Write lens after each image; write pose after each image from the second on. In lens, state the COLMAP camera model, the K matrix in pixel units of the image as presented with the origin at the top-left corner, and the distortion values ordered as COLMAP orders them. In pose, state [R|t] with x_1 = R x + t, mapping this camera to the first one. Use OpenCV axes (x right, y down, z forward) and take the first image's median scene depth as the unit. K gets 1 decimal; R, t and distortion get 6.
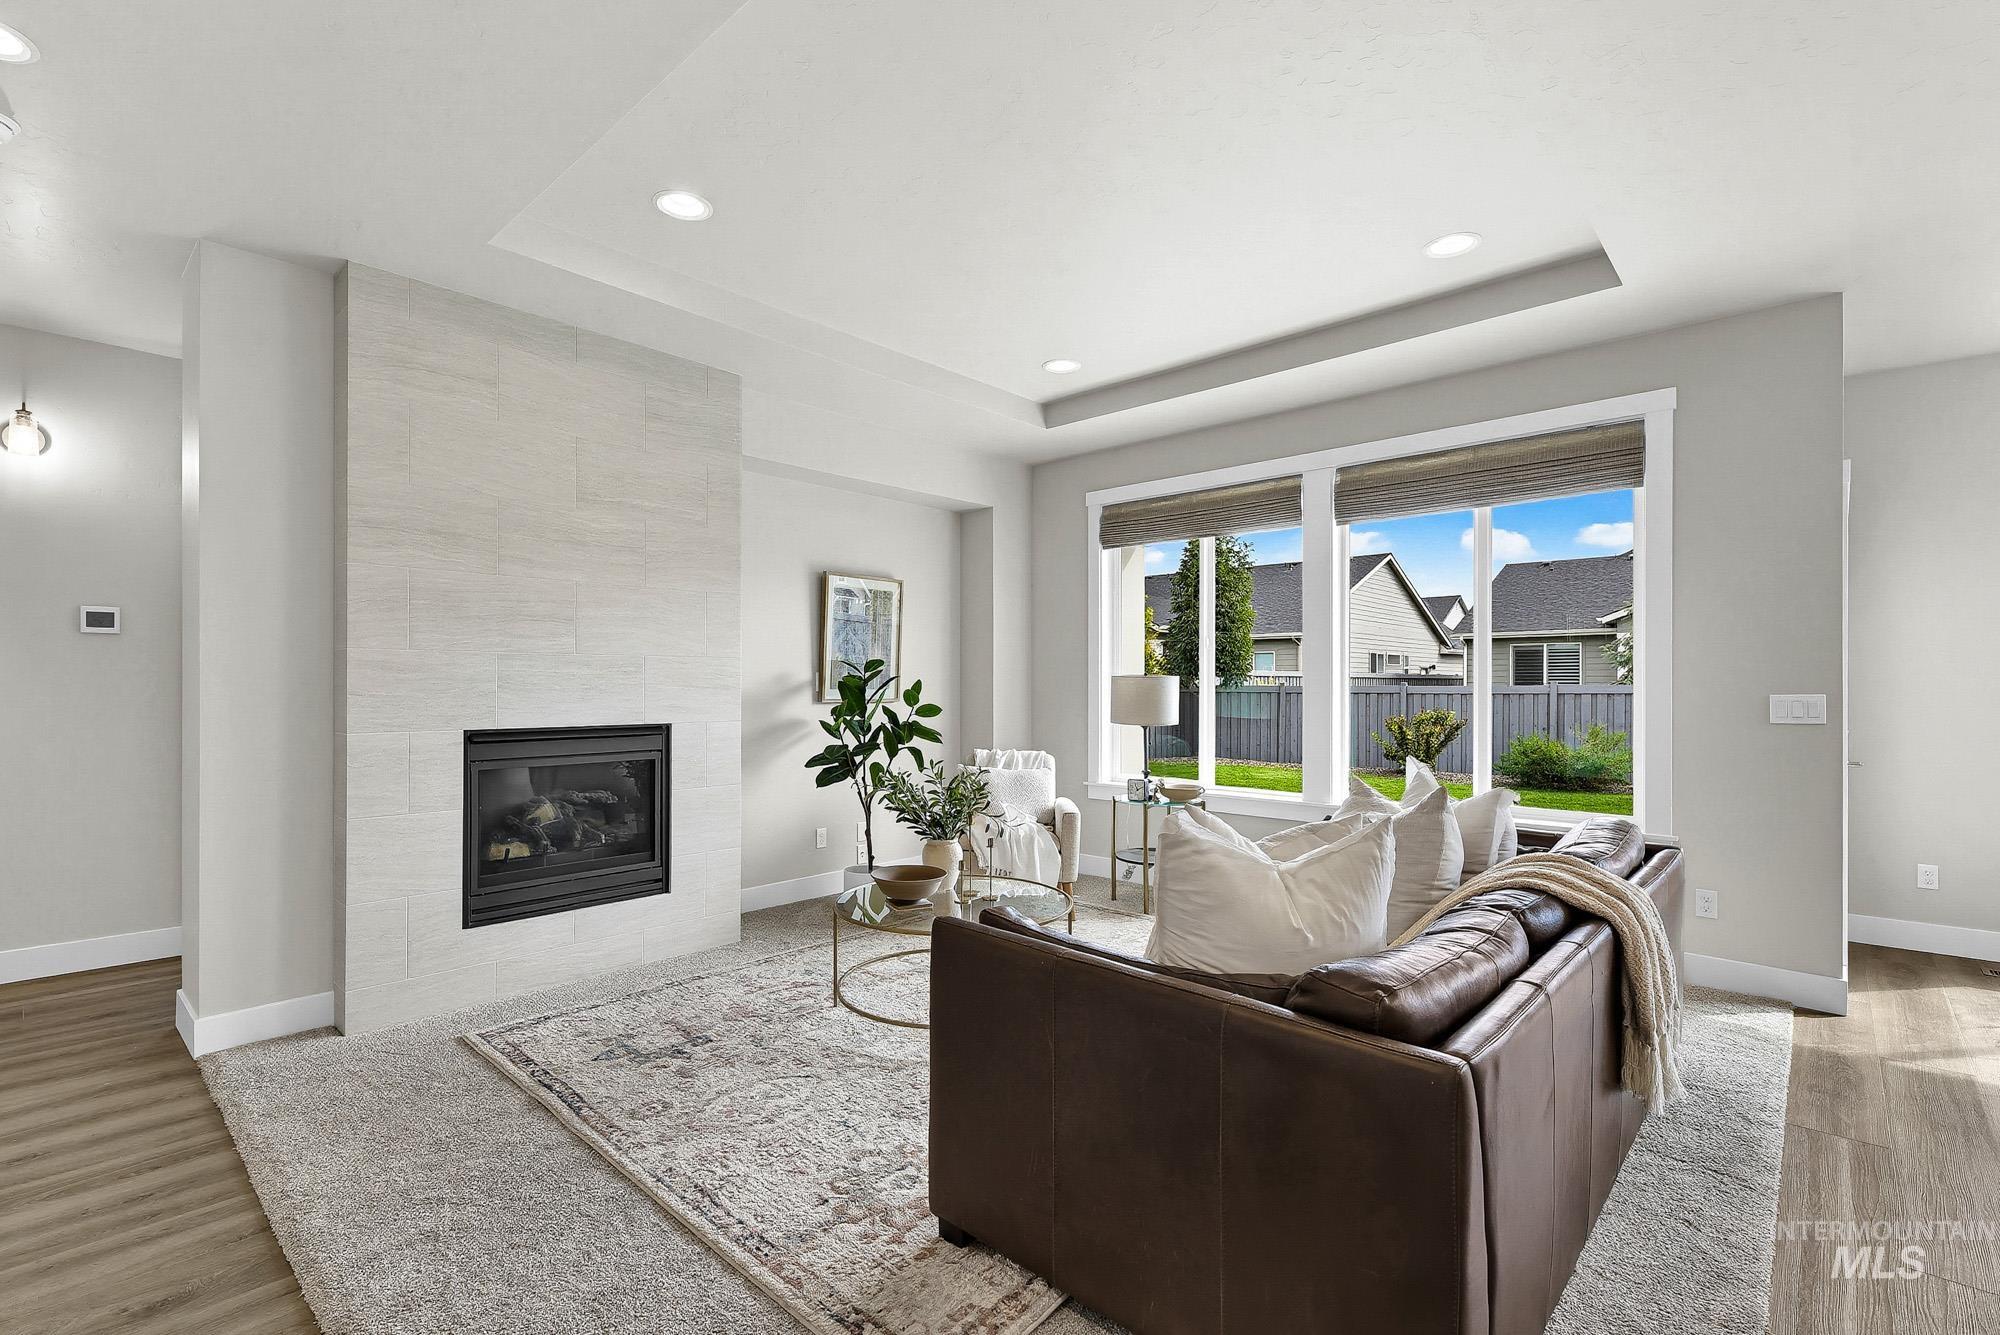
lens RADIAL K [[882.6, 0, 960.9], [0, 882.6, 683.4], [0, 0, 1]] dist [0.001142, 0.000276]
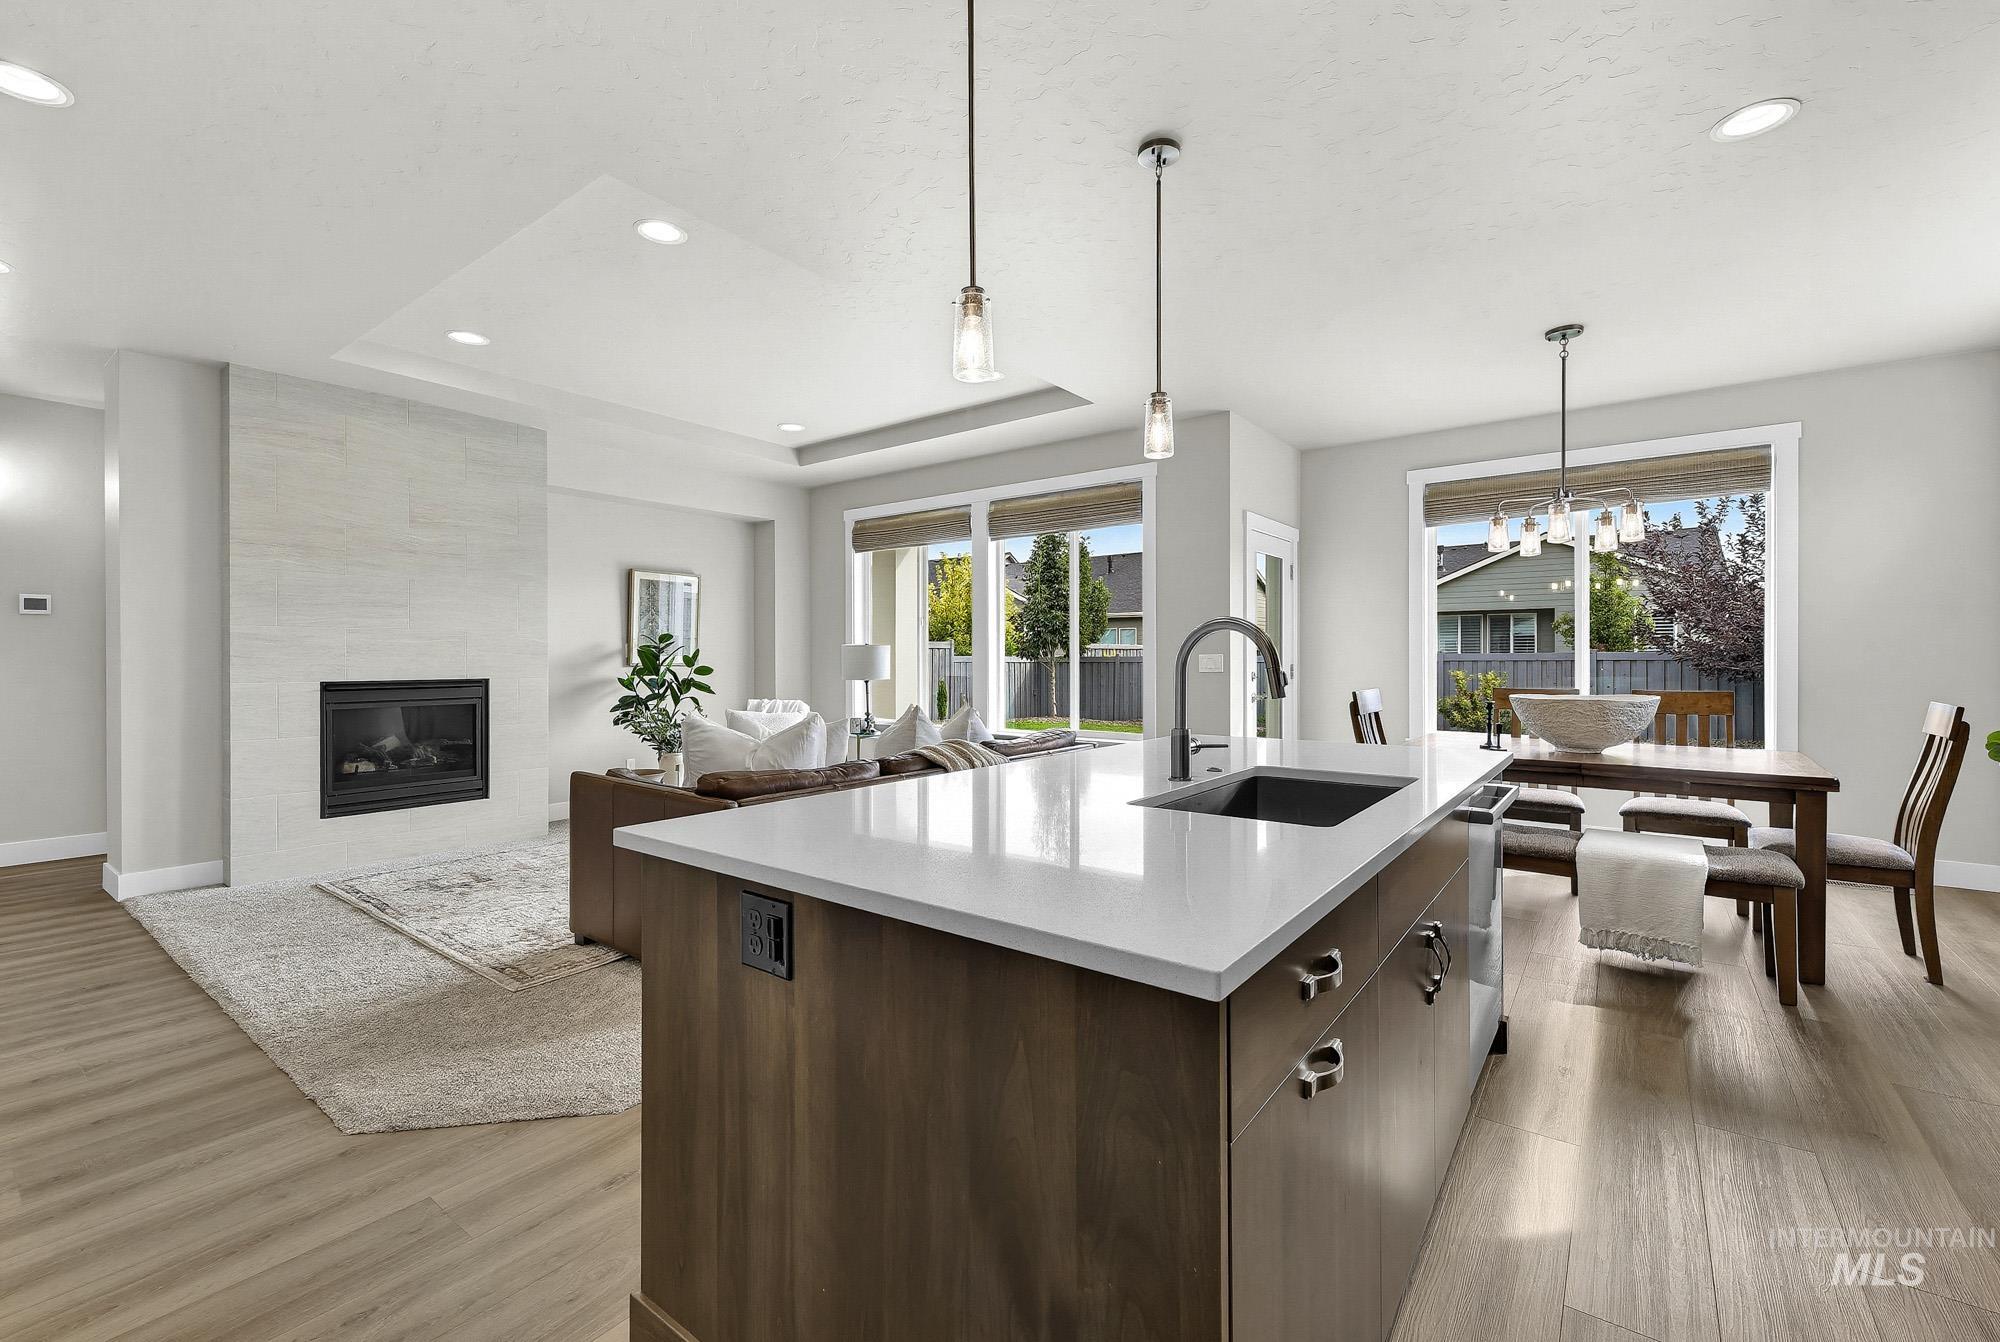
lens RADIAL K [[817.9, 0, 1006.6], [0, 817.9, 659.4], [0, 0, 1]] dist [-0.002152, -0.003325]
pose [[0.991879, -0.005208, 0.127077, 0.356127], [0.005019, 0.999986, 0.001804, 0.018159], [-0.127085, -0.001152, 0.991891, -0.436763]]
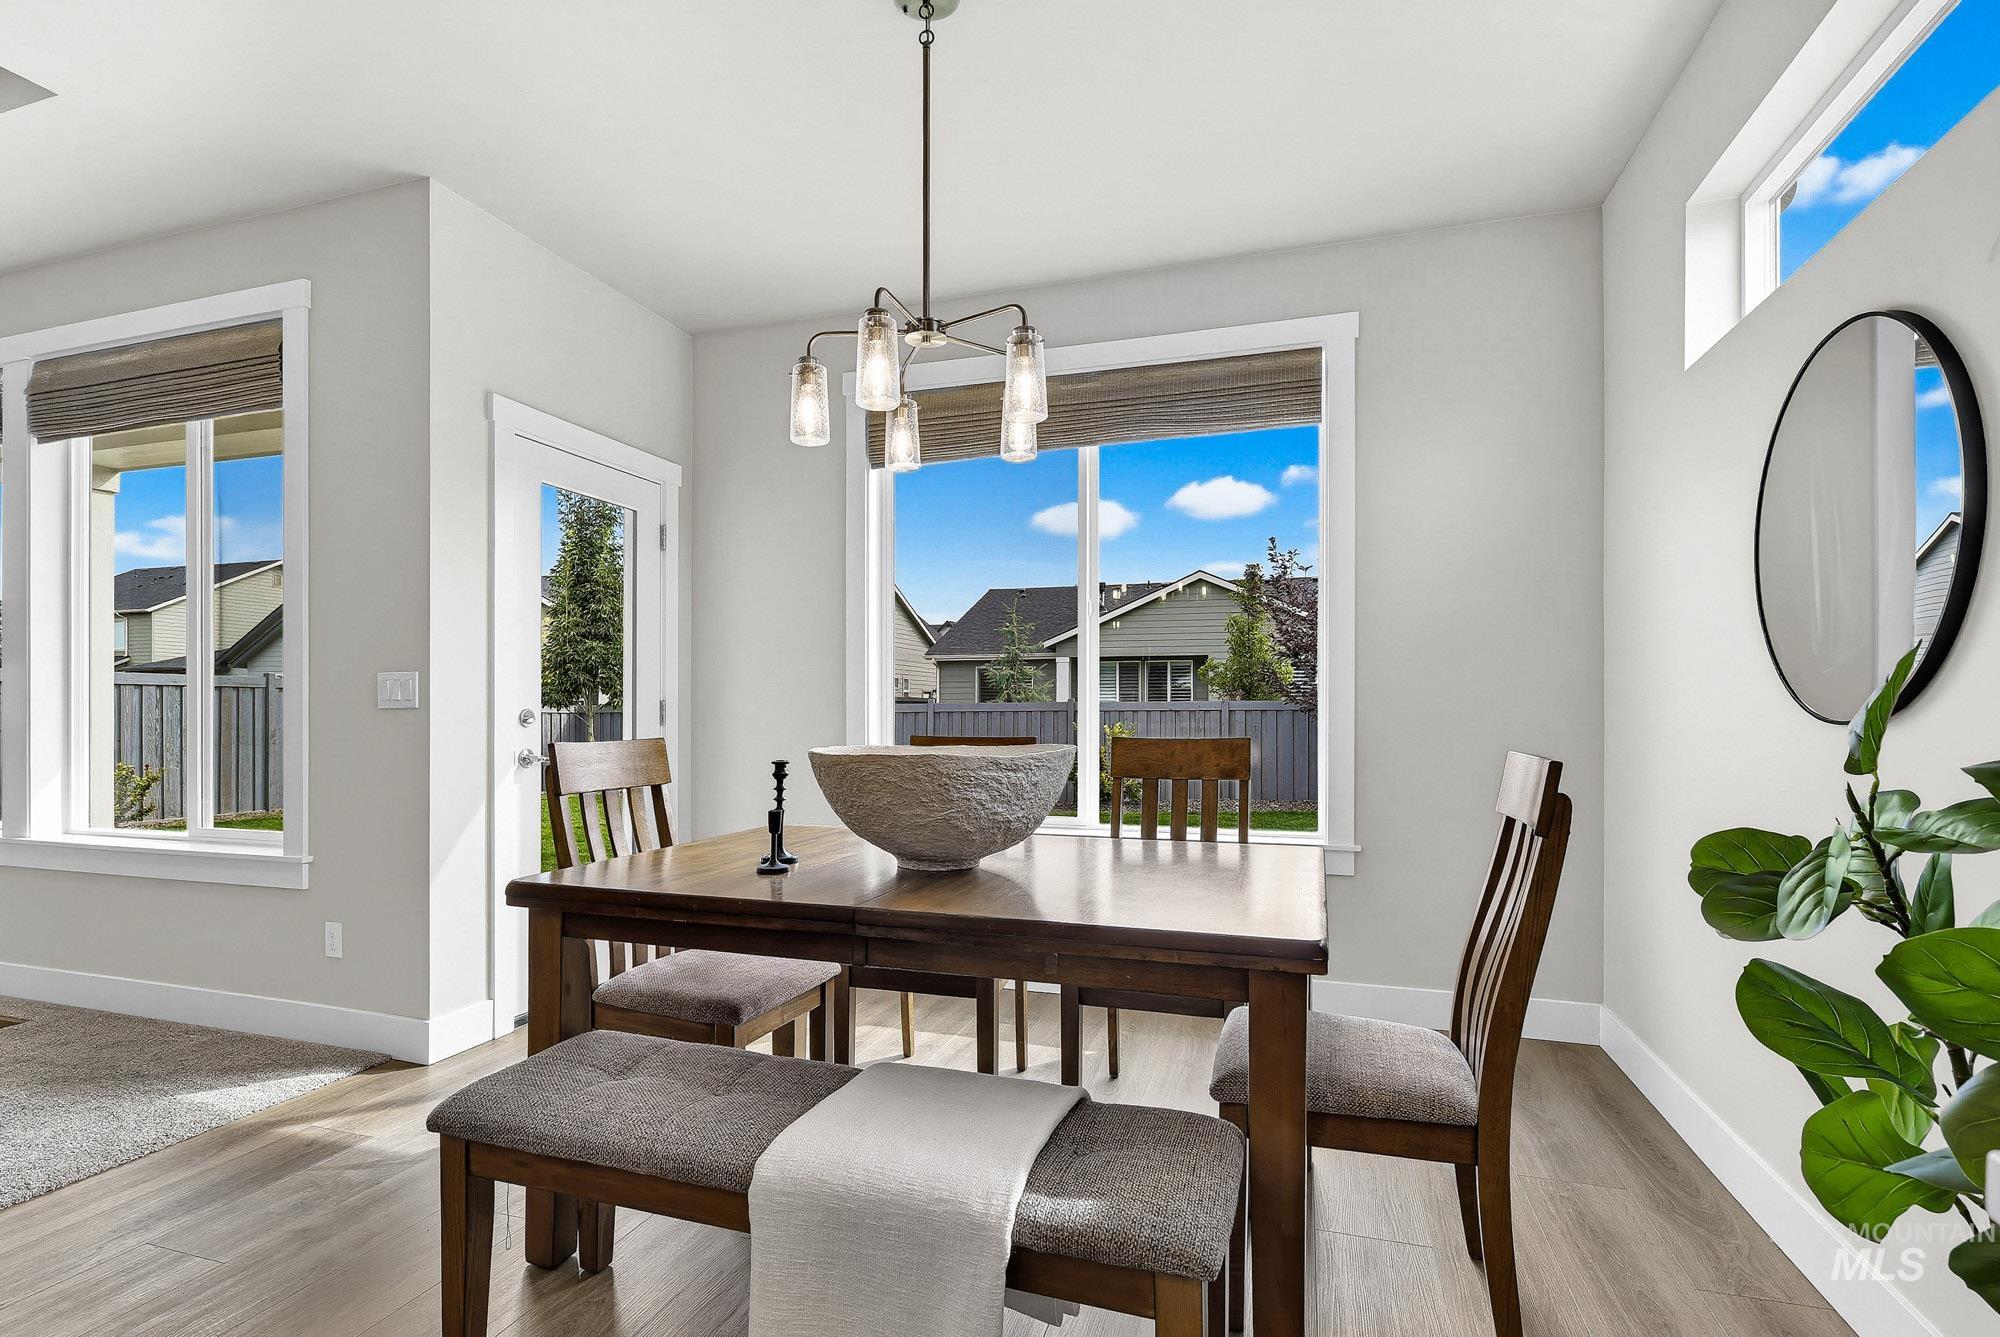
lens RADIAL K [[979.8, 0, 983.5], [0, 979.8, 712.7], [0, 0, 1]] dist [0.004929, 0.000167]
pose [[0.890389, -0.004519, 0.455178, 0.959287], [0.003884, 0.999990, 0.002332, 0.047355], [-0.455184, -0.000308, 0.890398, -0.040739]]
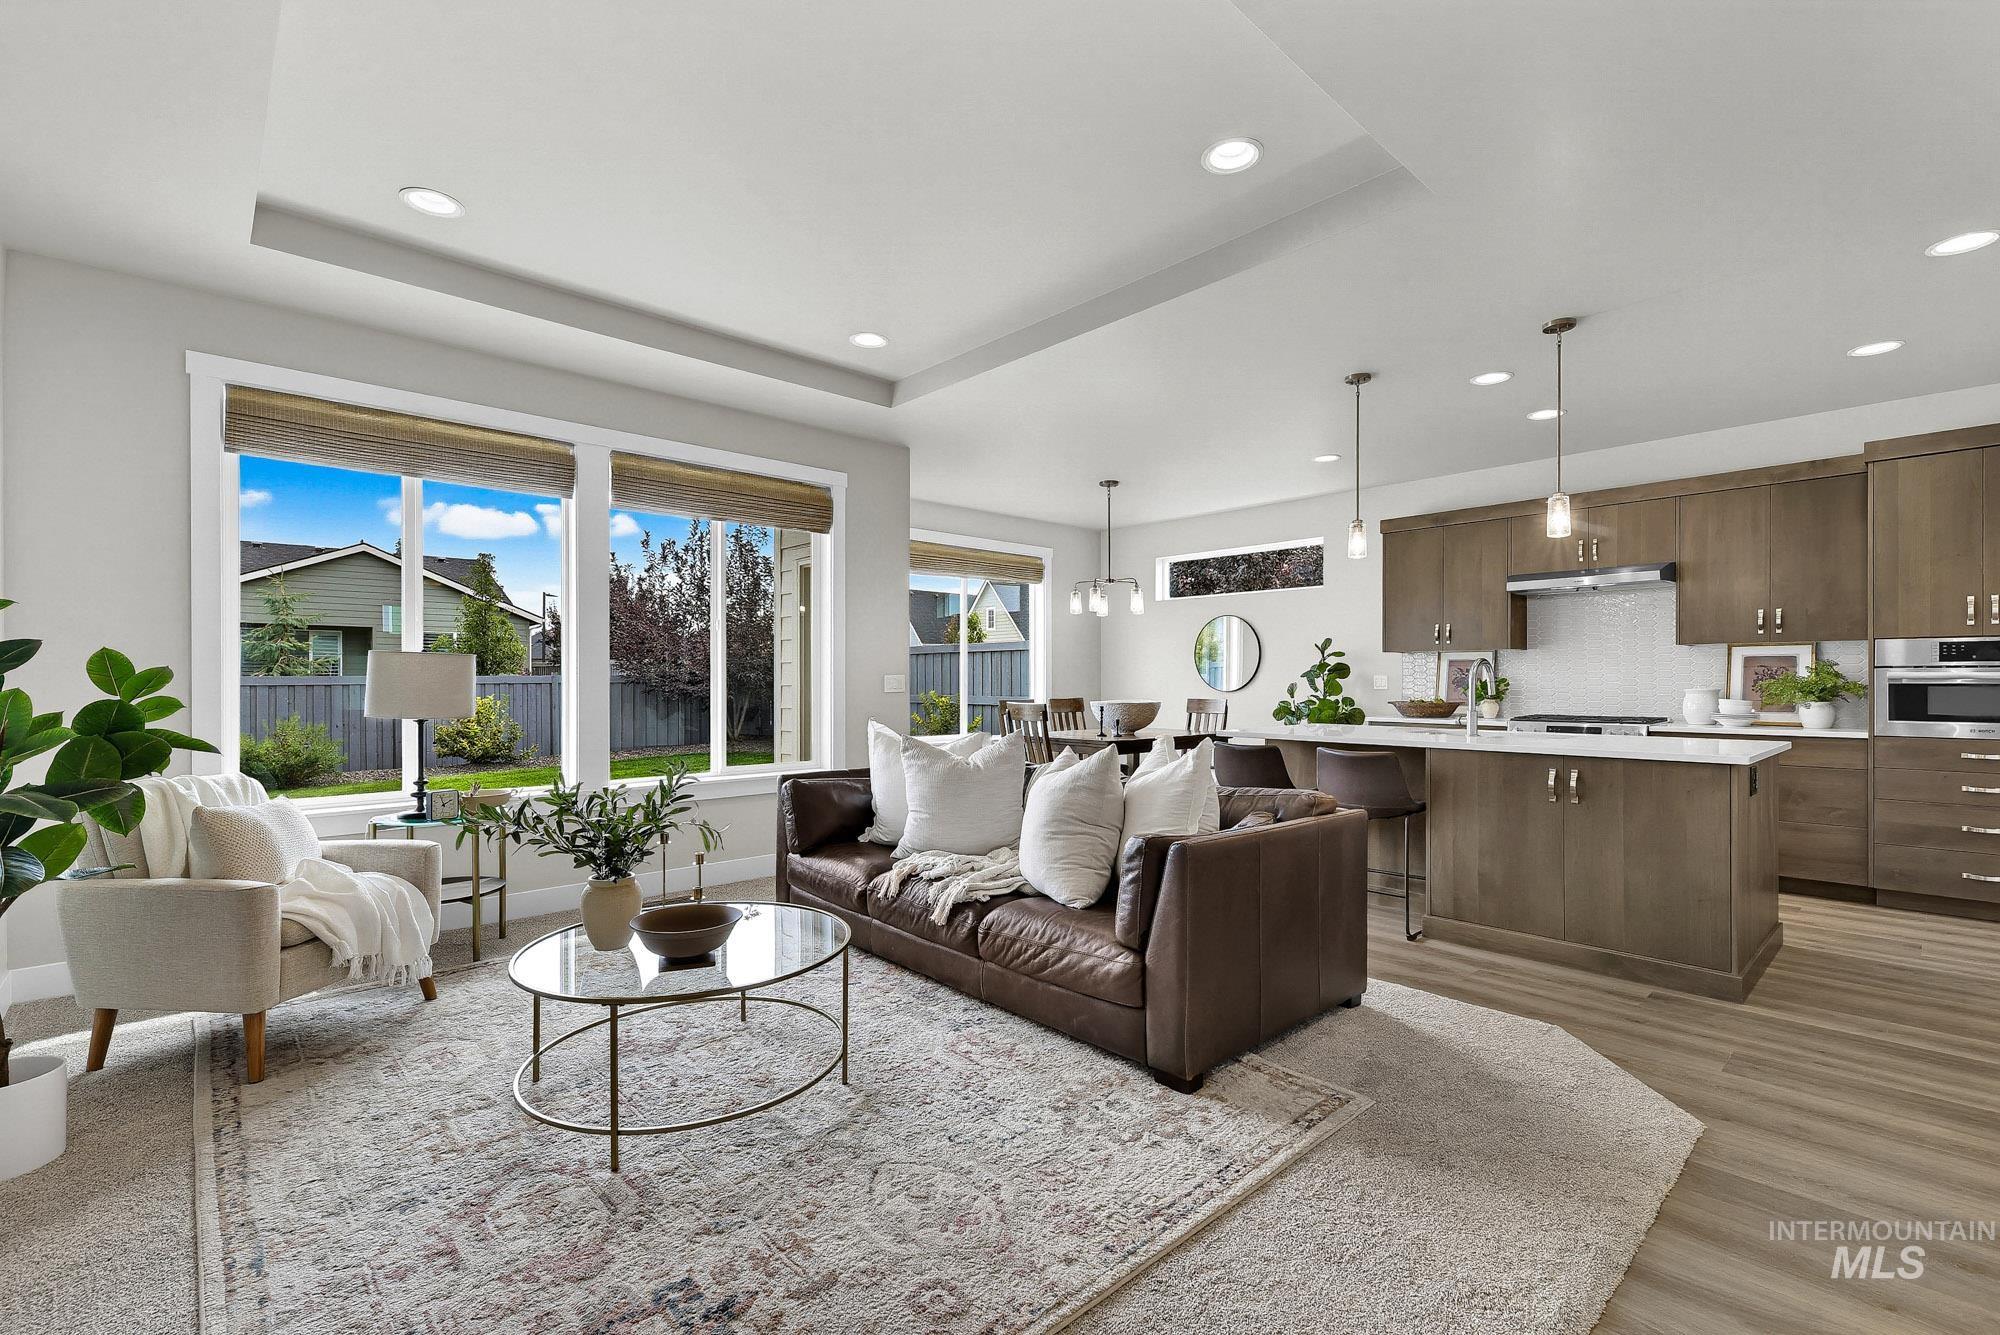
lens RADIAL K [[885.9, 0, 1000.2], [0, 885.9, 683.5], [0, 0, 1]] dist [-0.000134, -0.002908]
pose [[0.060628, -0.007725, 0.998131, -0.692481], [-0.001990, 0.999967, 0.007860, 0.014380], [-0.998158, -0.002462, 0.060610, 0.635804]]
